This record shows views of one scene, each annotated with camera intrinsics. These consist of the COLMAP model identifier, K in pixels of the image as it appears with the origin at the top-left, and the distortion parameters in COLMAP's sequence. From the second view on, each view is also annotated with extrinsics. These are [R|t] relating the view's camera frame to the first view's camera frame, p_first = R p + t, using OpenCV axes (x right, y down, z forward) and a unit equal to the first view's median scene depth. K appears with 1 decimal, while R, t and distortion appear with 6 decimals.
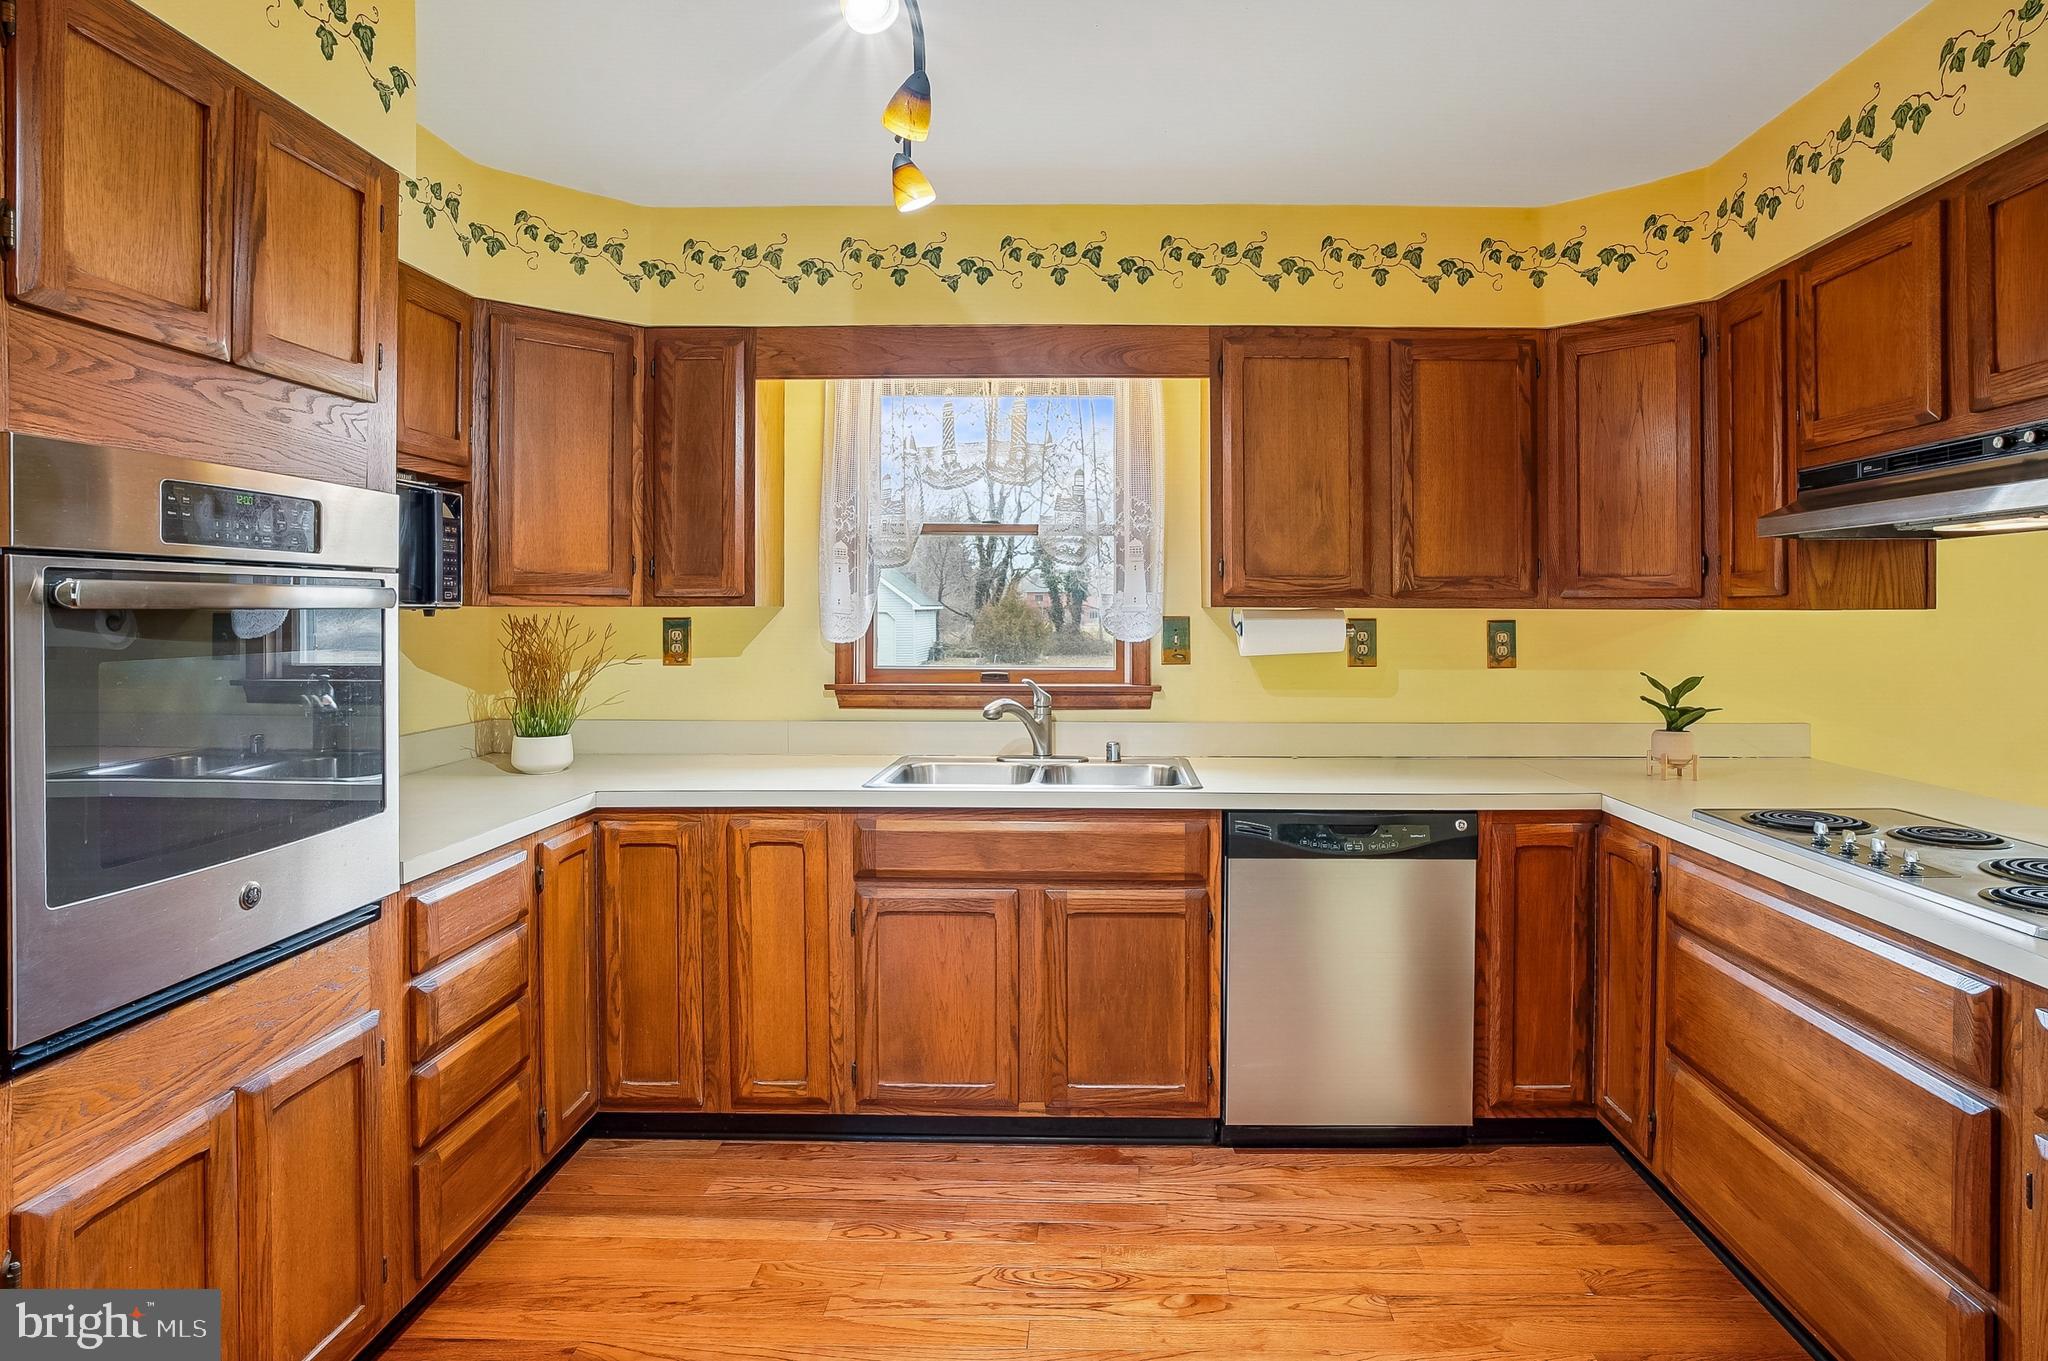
lens RADIAL K [[1090.4, 0, 1096.1], [0, 1090.4, 610.1], [0, 0, 1]] dist [-0.047650, 0.020124]
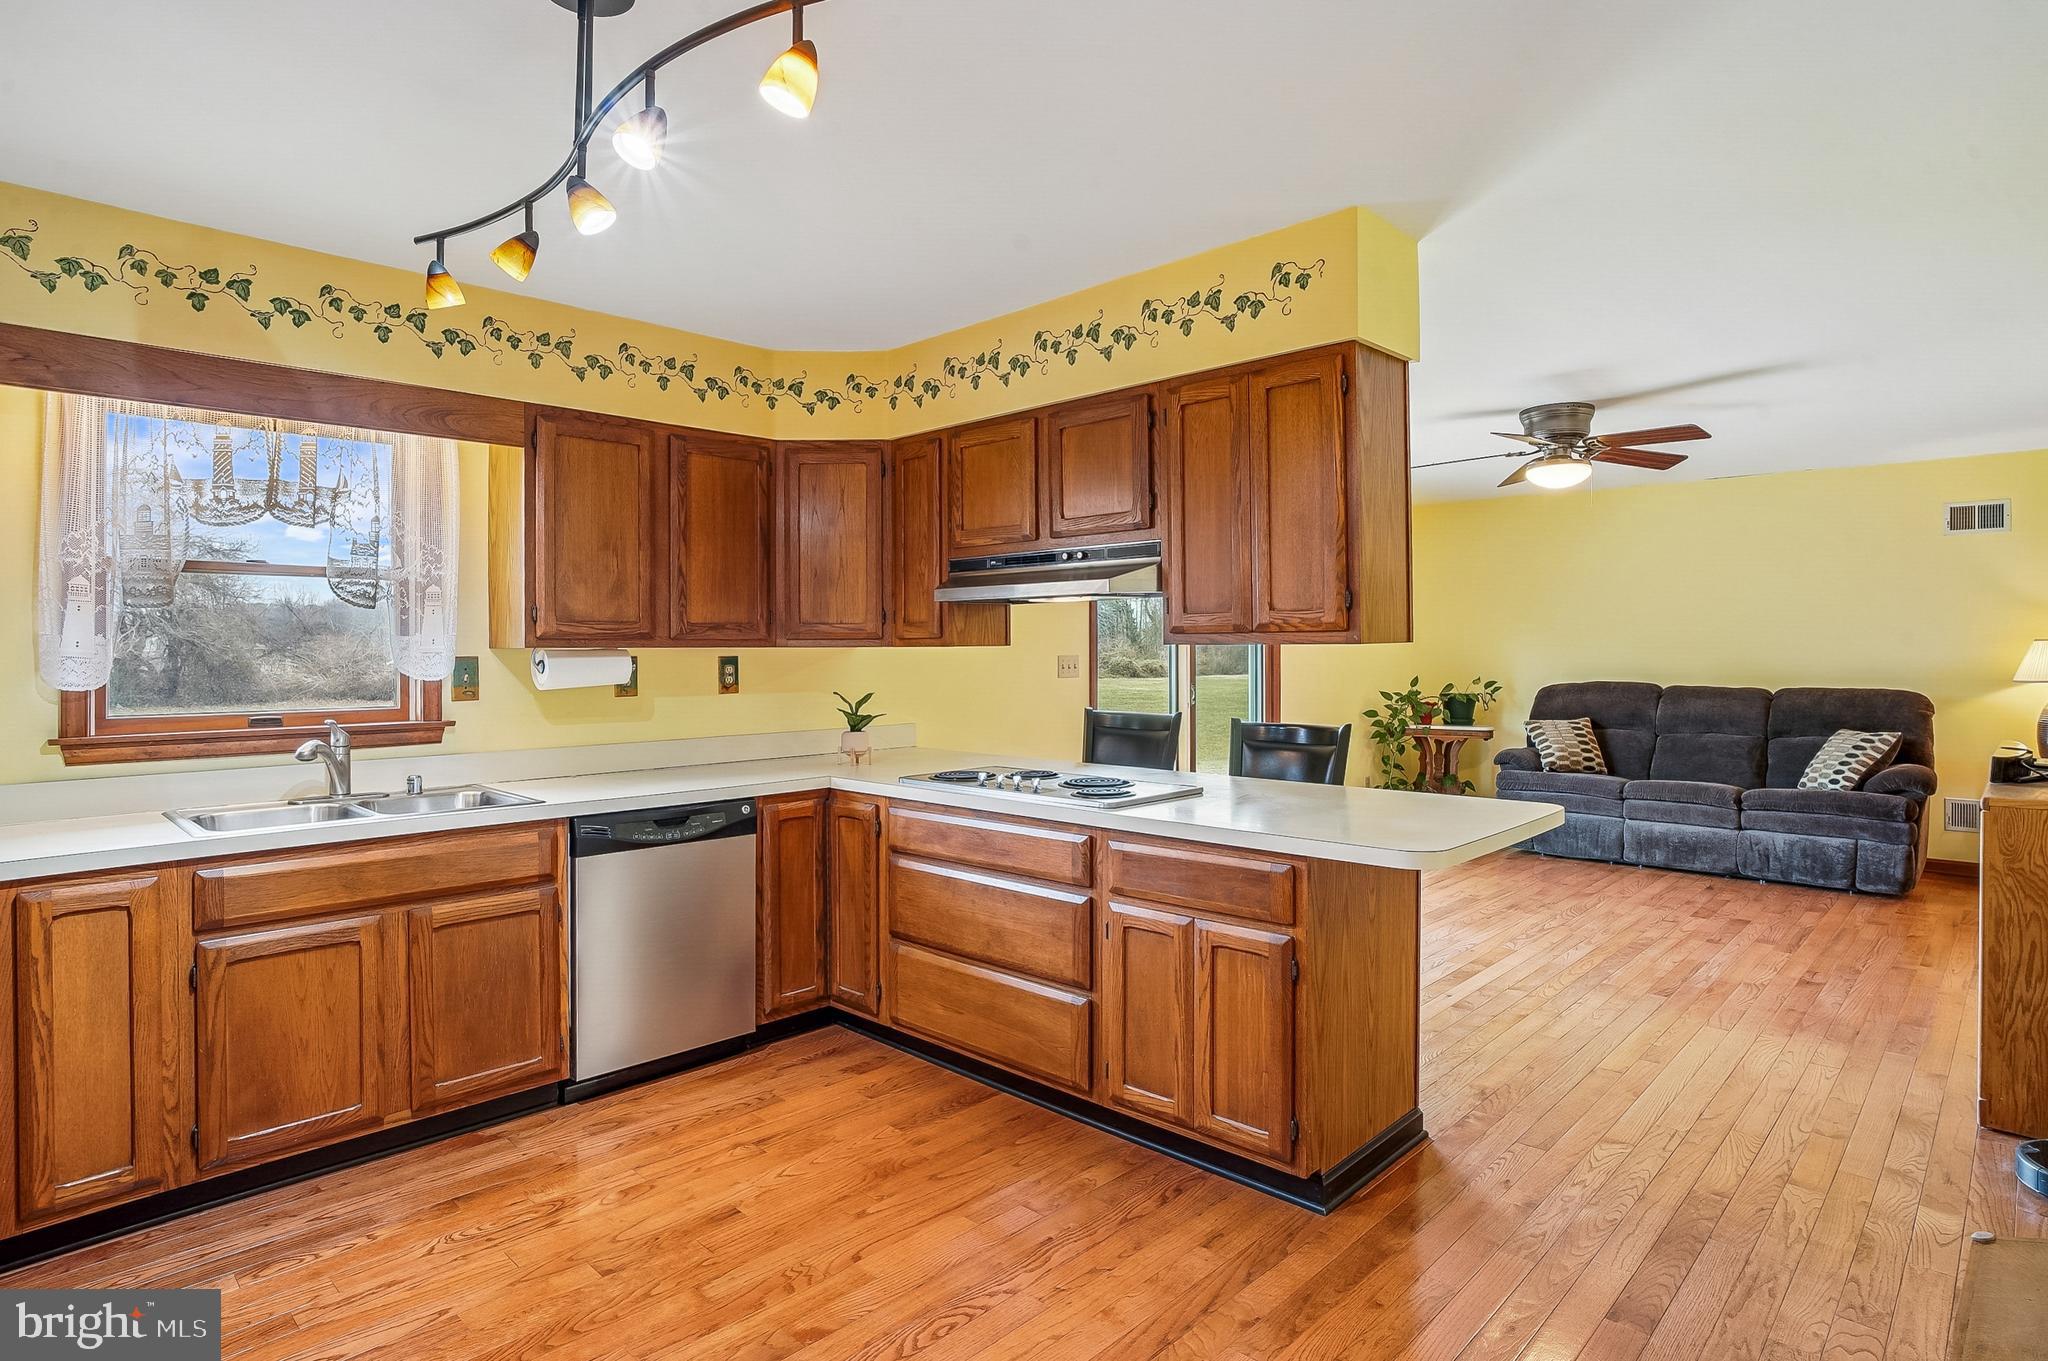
lens RADIAL K [[1090.4, 0, 998.6], [0, 1090.4, 645.4], [0, 0, 1]] dist [-0.047650, 0.020124]
pose [[0.699865, -0.004764, 0.714259, -0.403280], [0.007710, 0.999970, -0.000885, -0.000364], [-0.714234, 0.006126, 0.699880, -0.169313]]
